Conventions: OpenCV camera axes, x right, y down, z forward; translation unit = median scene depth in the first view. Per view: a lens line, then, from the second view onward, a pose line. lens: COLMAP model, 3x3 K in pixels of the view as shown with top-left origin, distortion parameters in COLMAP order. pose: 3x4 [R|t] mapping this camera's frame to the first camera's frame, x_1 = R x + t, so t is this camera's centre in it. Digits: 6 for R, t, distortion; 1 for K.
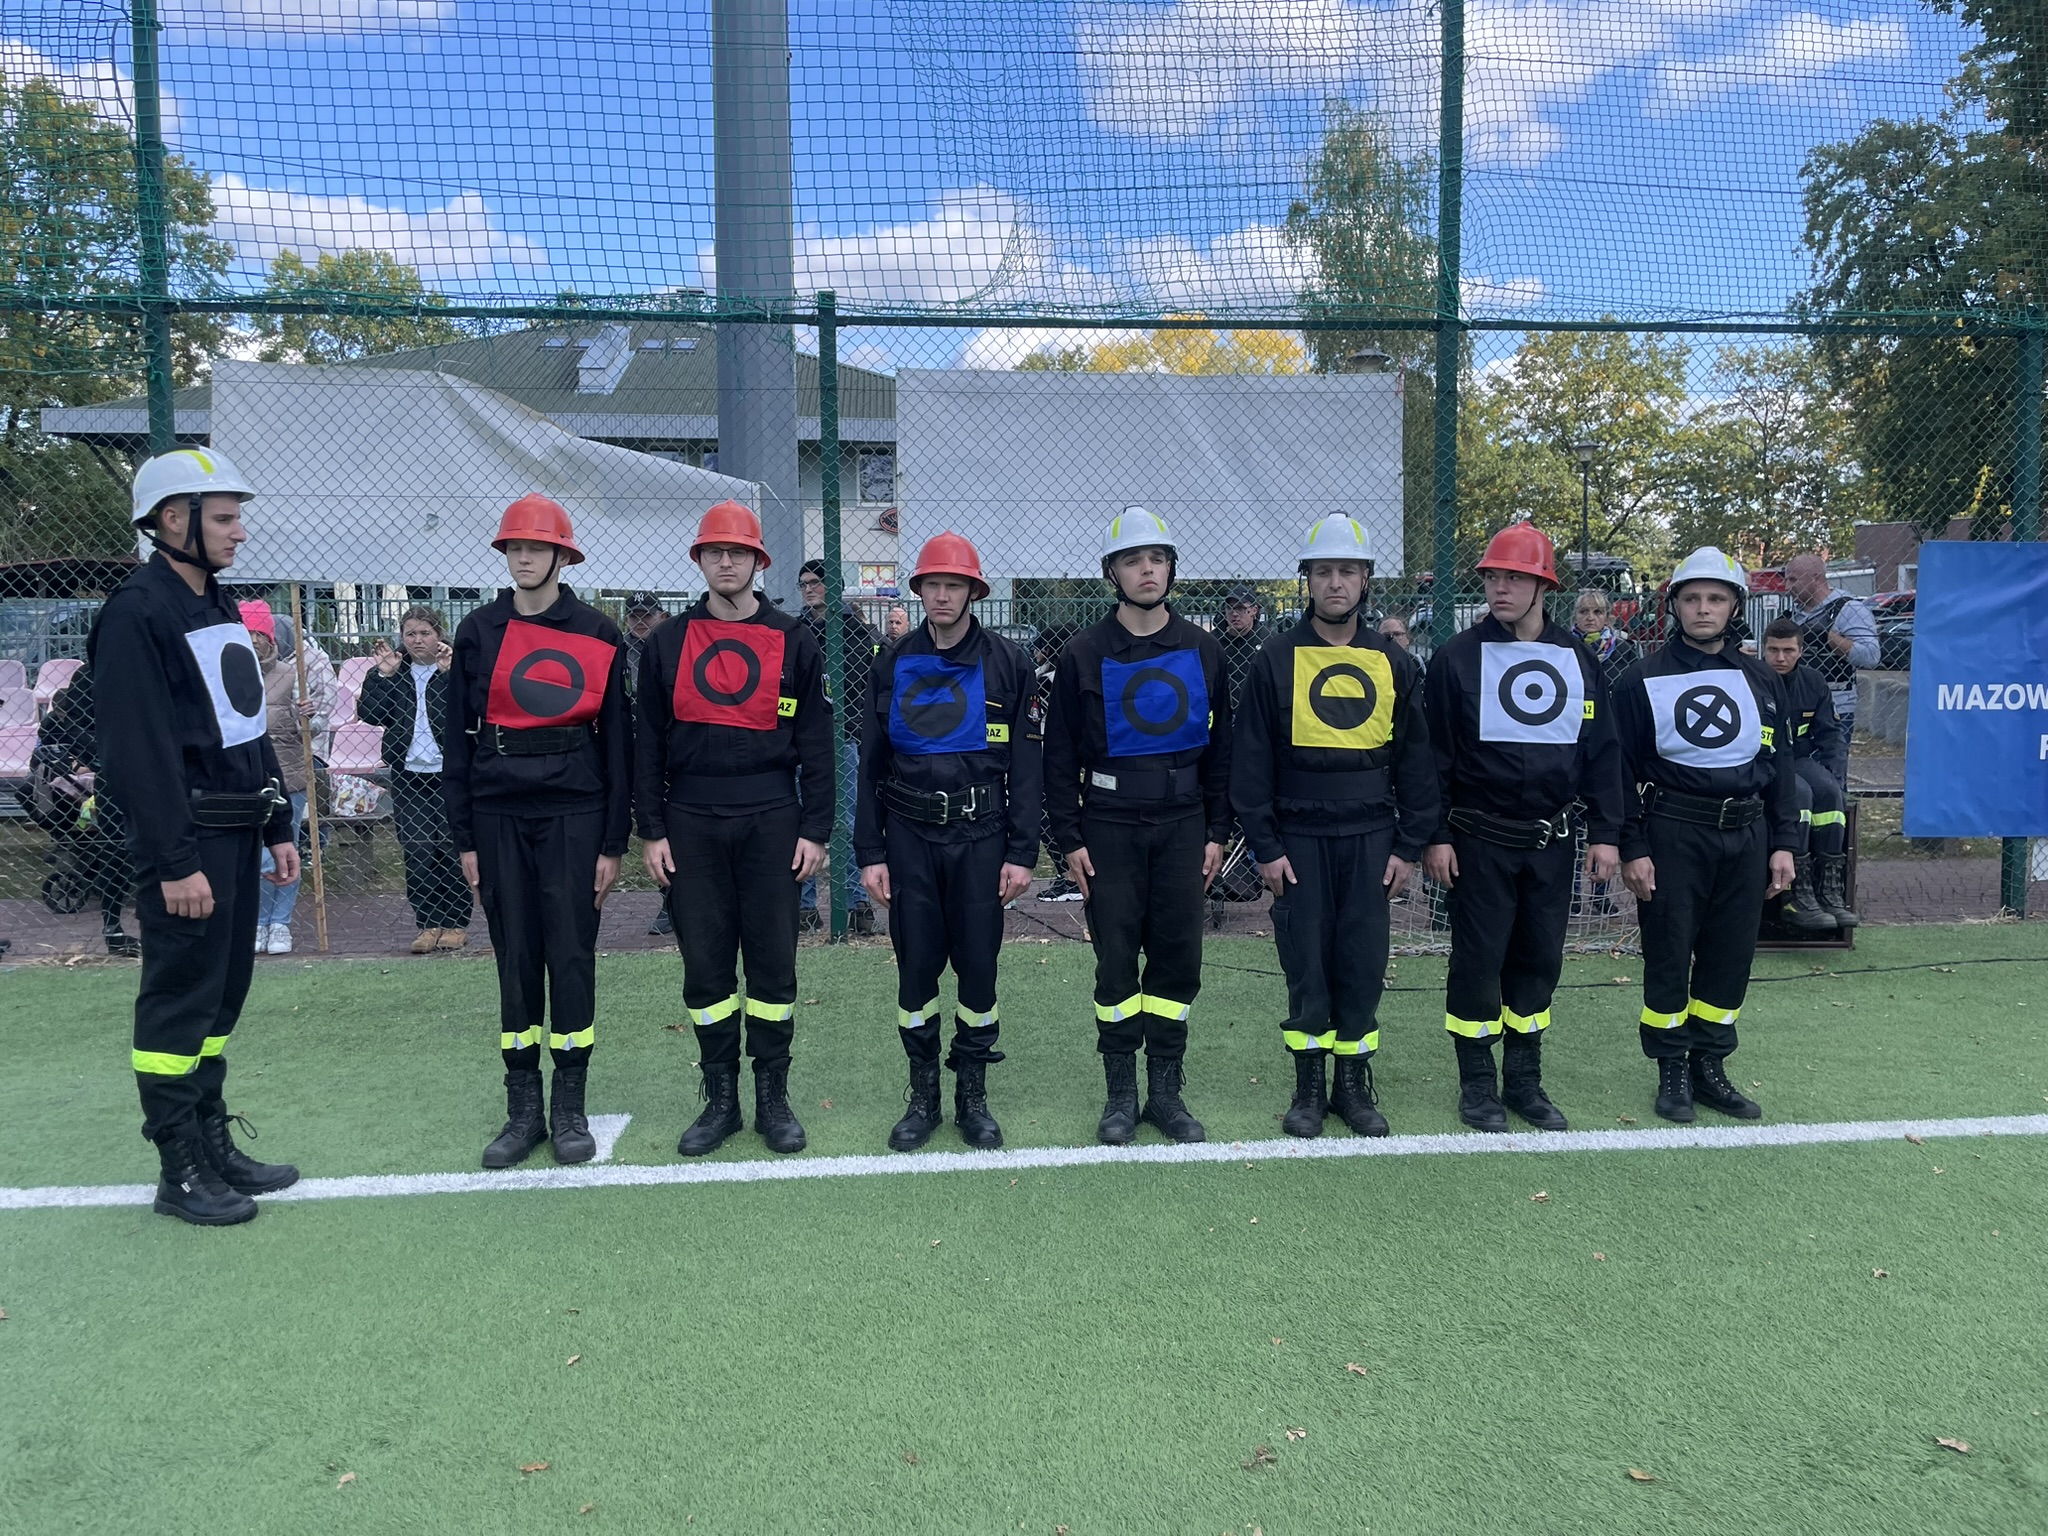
lens RADIAL K [[1555.7, 0, 1024.0], [0, 1555.7, 768.0], [0, 0, 1]] dist [0.072014, -0.095898]
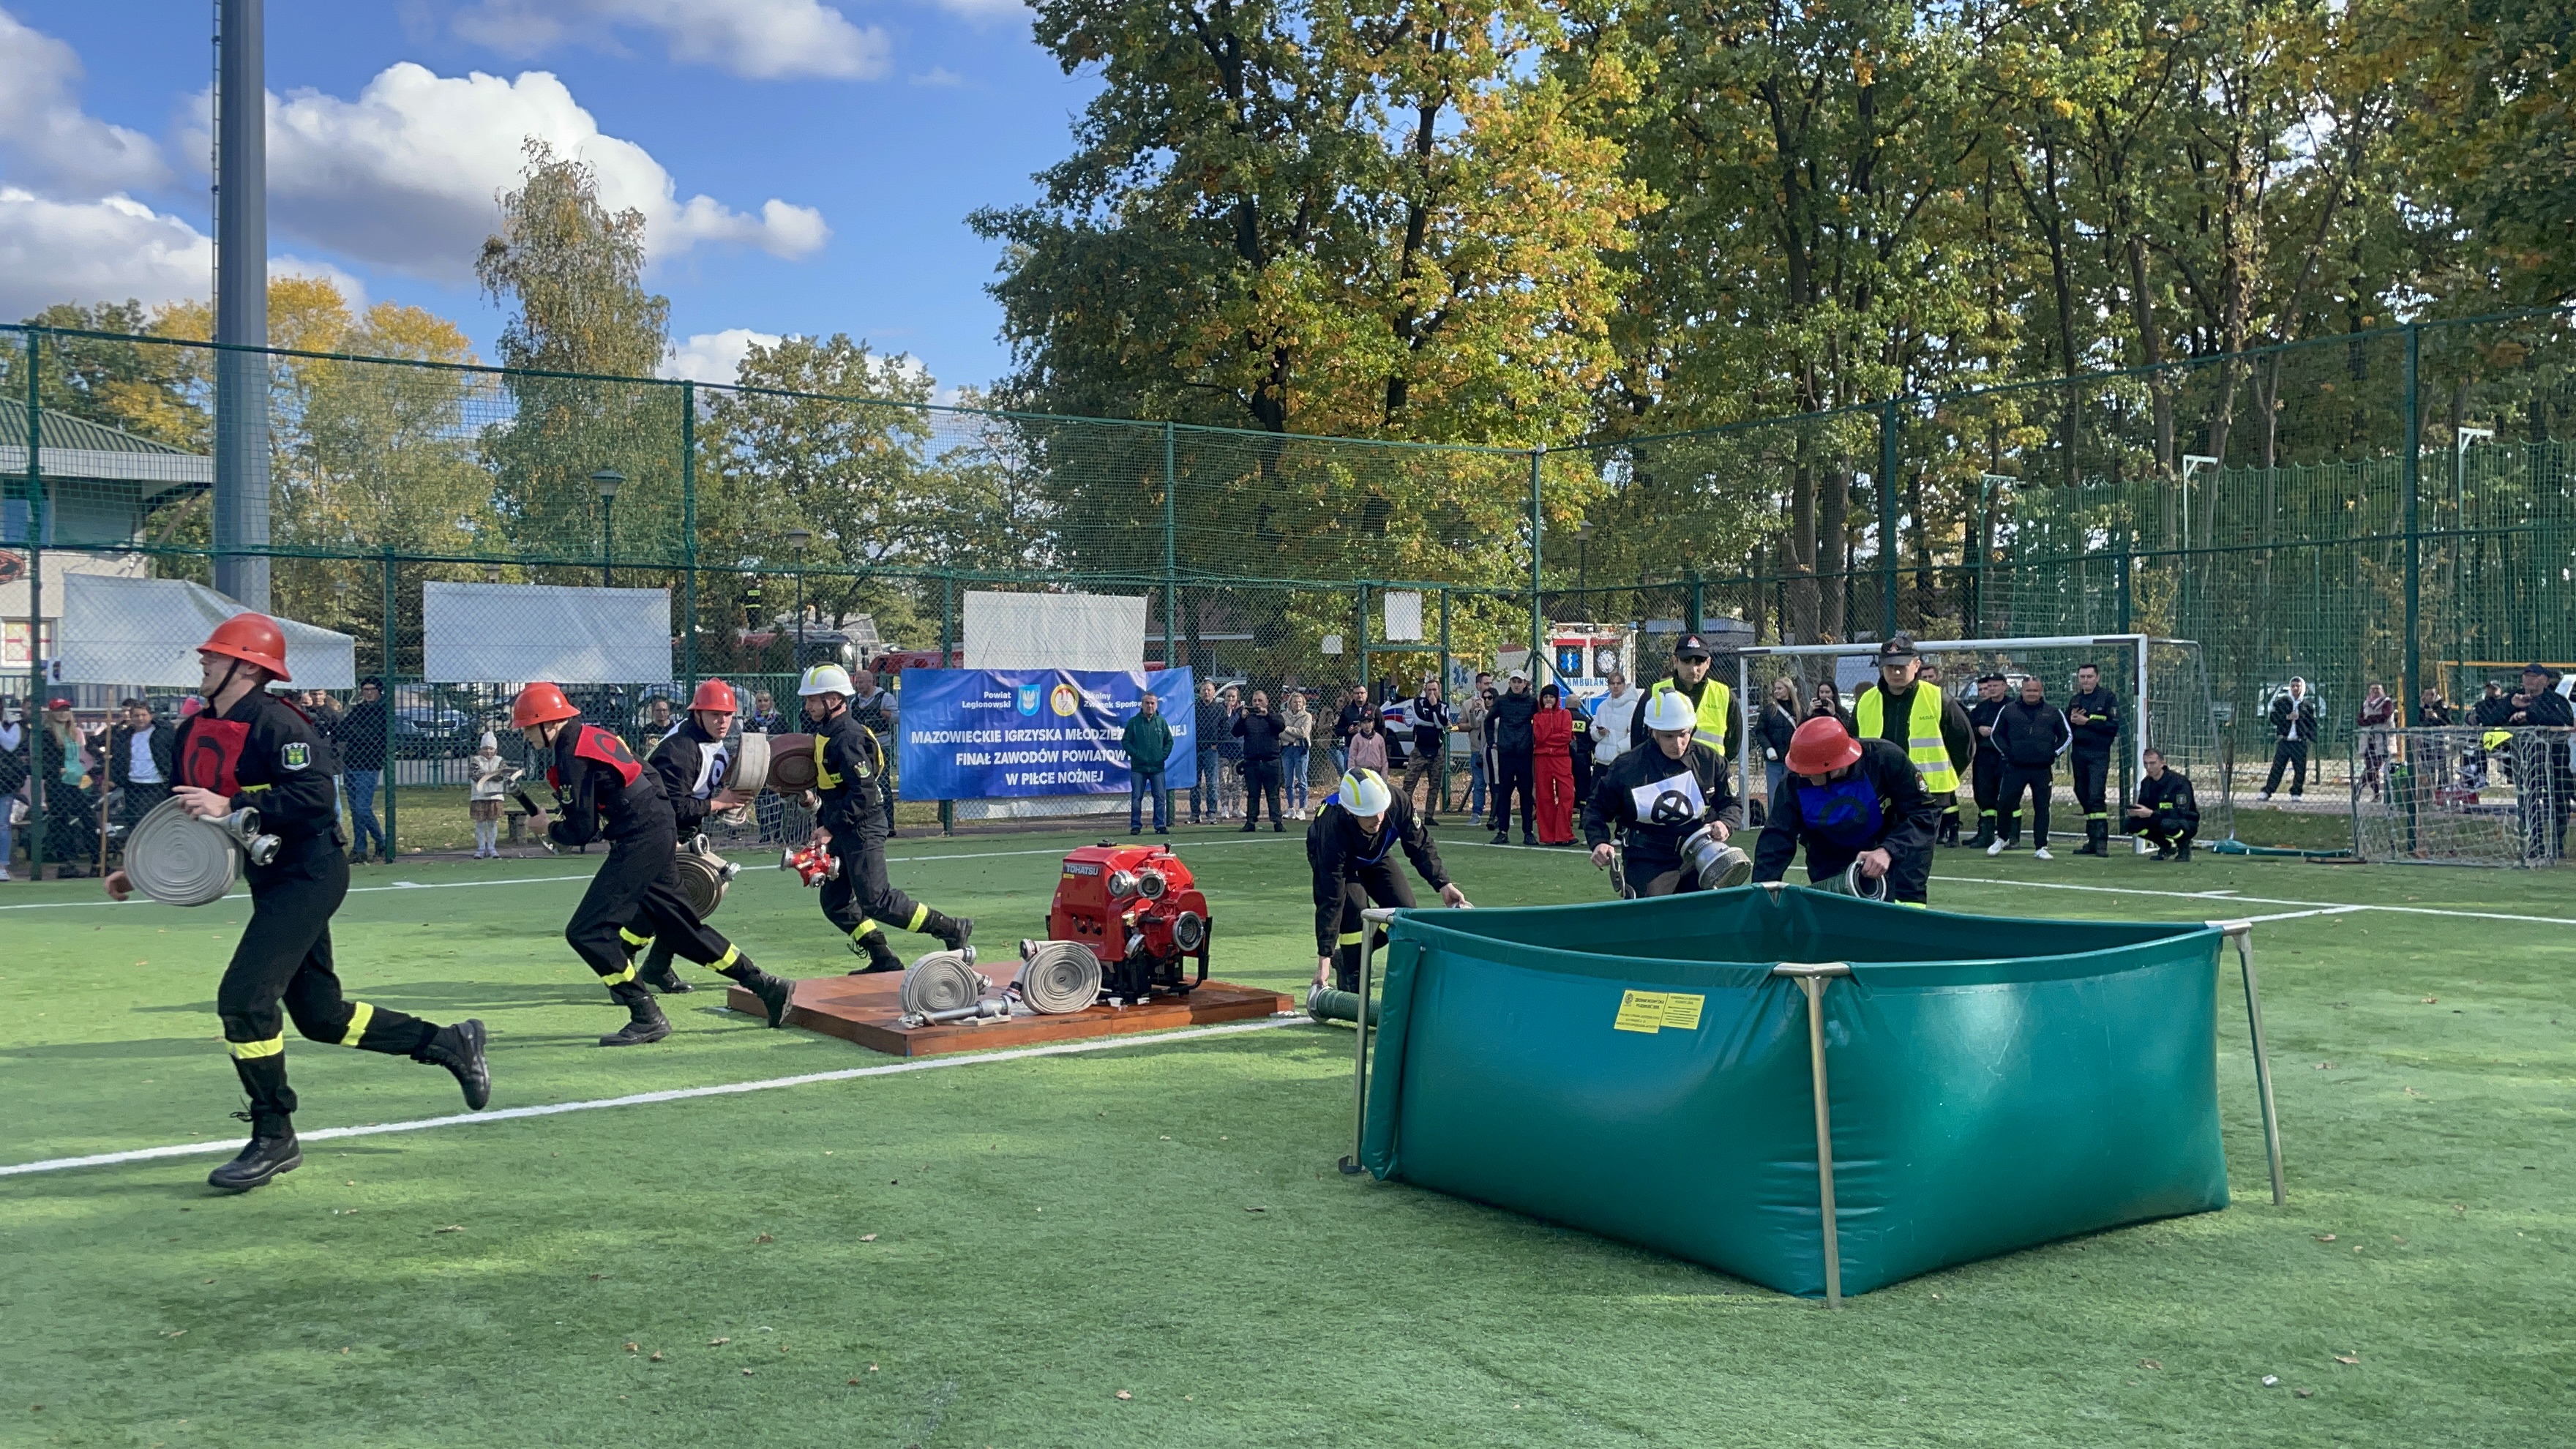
lens RADIAL K [[2129.3, 0, 1288.0], [0, 2129.3, 724.5], [0, 0, 1]] dist [0.025959, 0.000999]
pose [[0.852677, -0.002609, 0.522432, -0.083643], [0.042009, 0.997092, -0.063585, 0.023036], [-0.520747, 0.076164, 0.850307, -0.282210]]
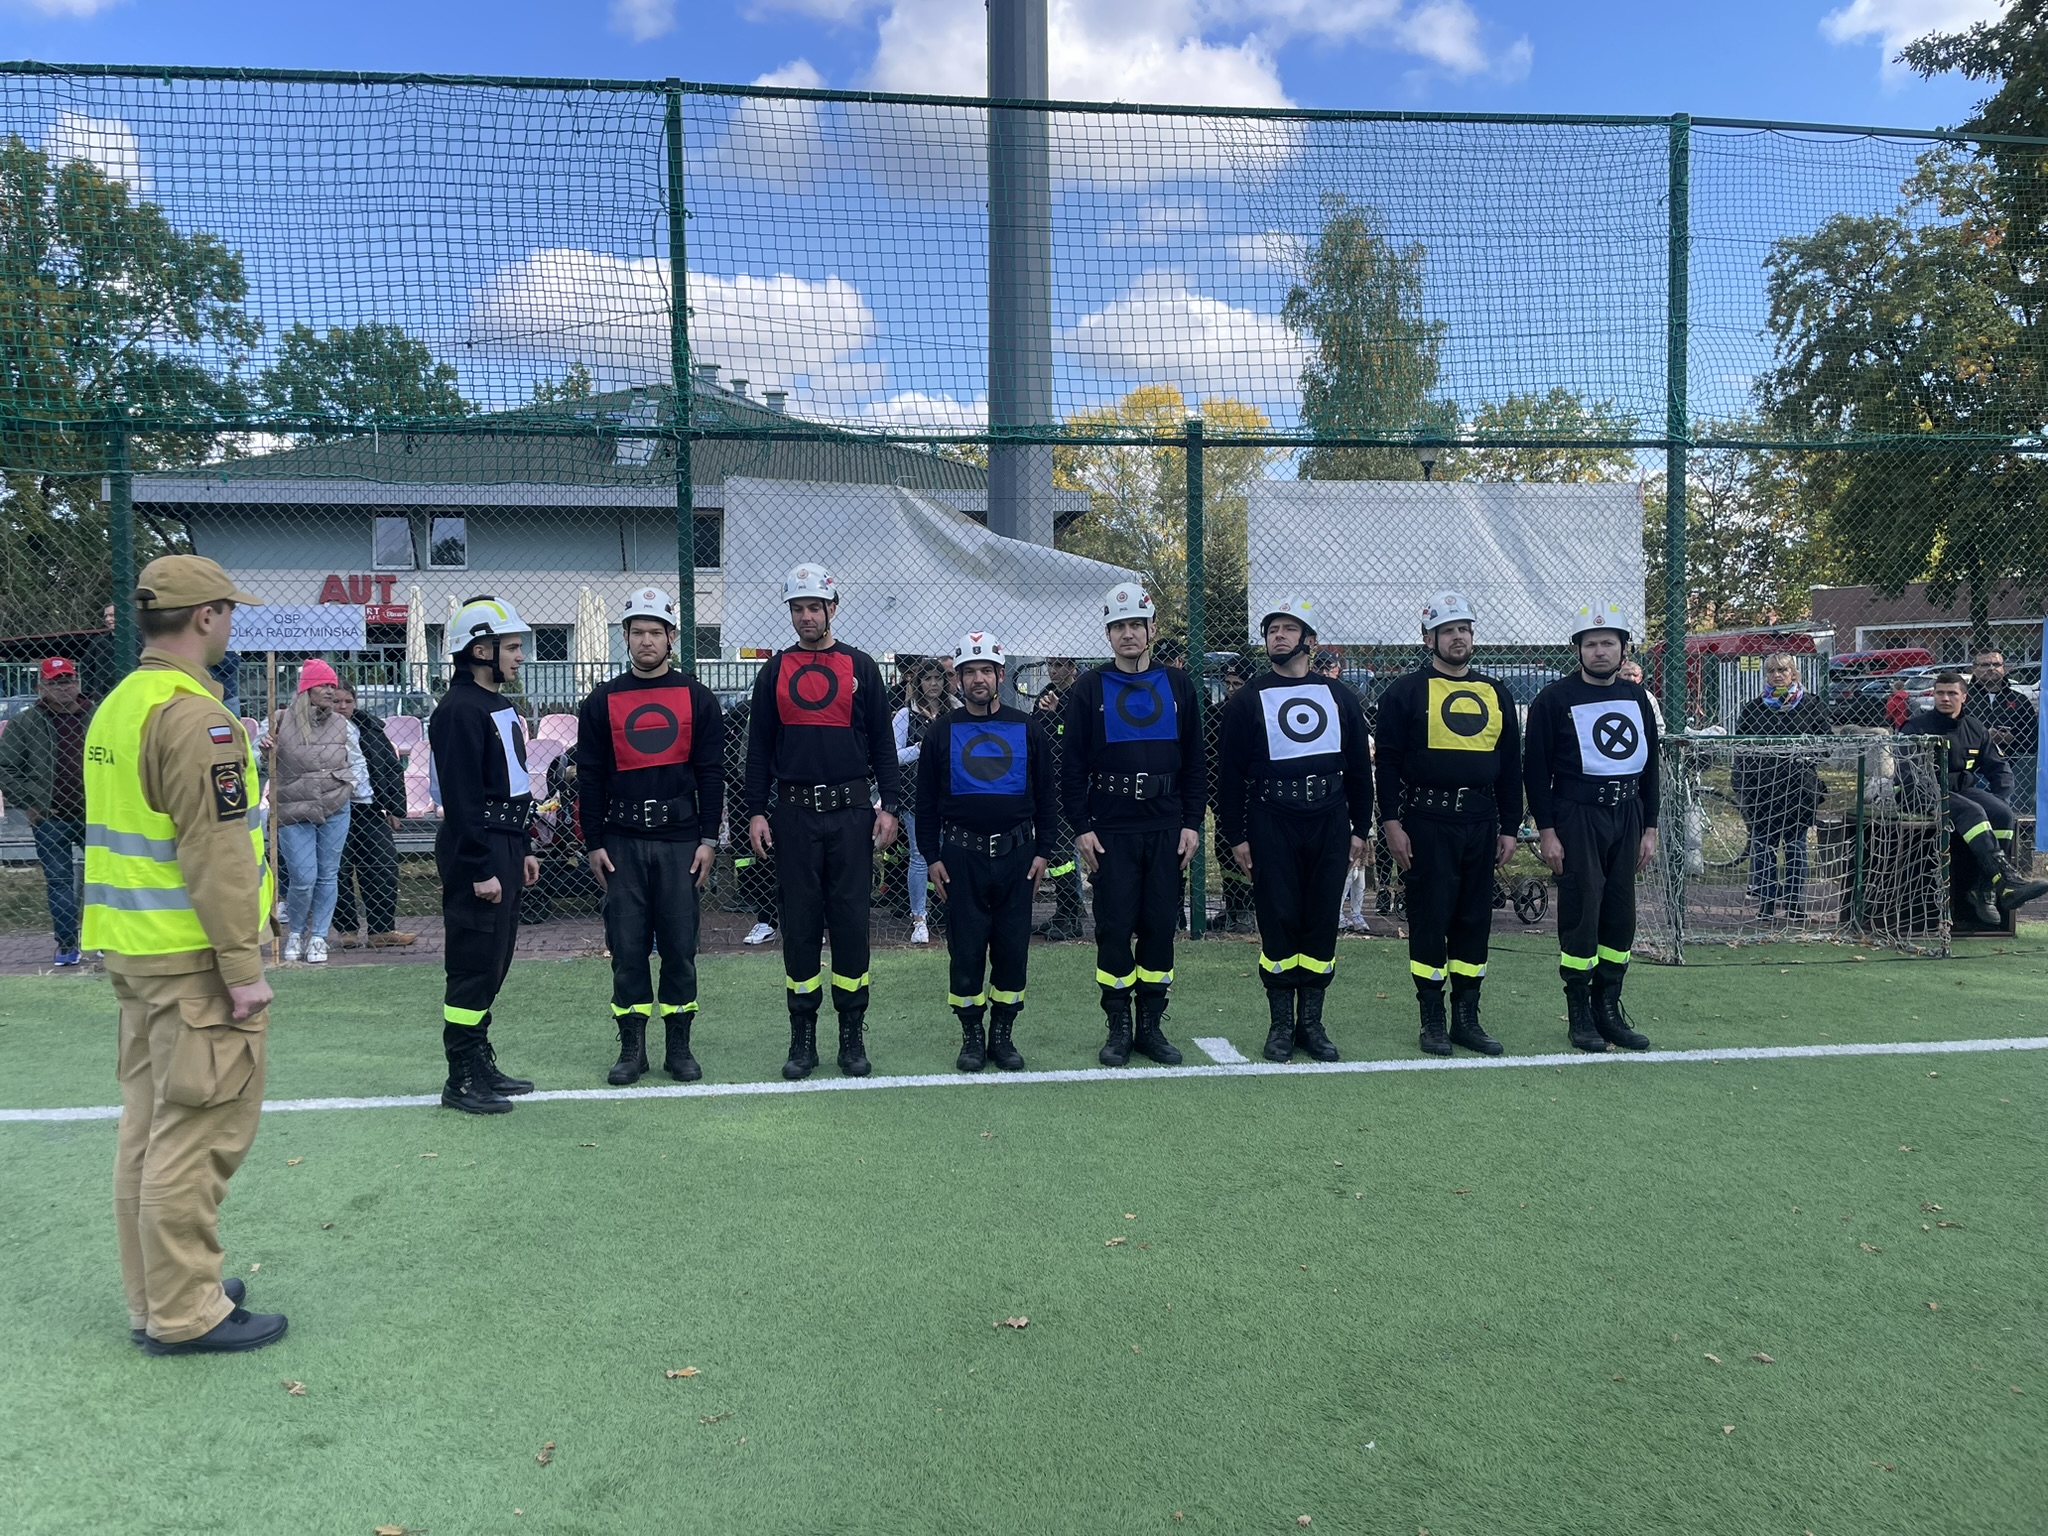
lens RADIAL K [[1547.1, 0, 1012.4], [0, 1547.1, 748.2], [0, 0, 1]] dist [0.064661, -0.087066]
pose [[0.999737, -0.001757, 0.022850, -0.042666], [0.002899, 0.998744, -0.050025, 0.003296], [-0.022733, 0.050078, 0.998487, -0.033154]]
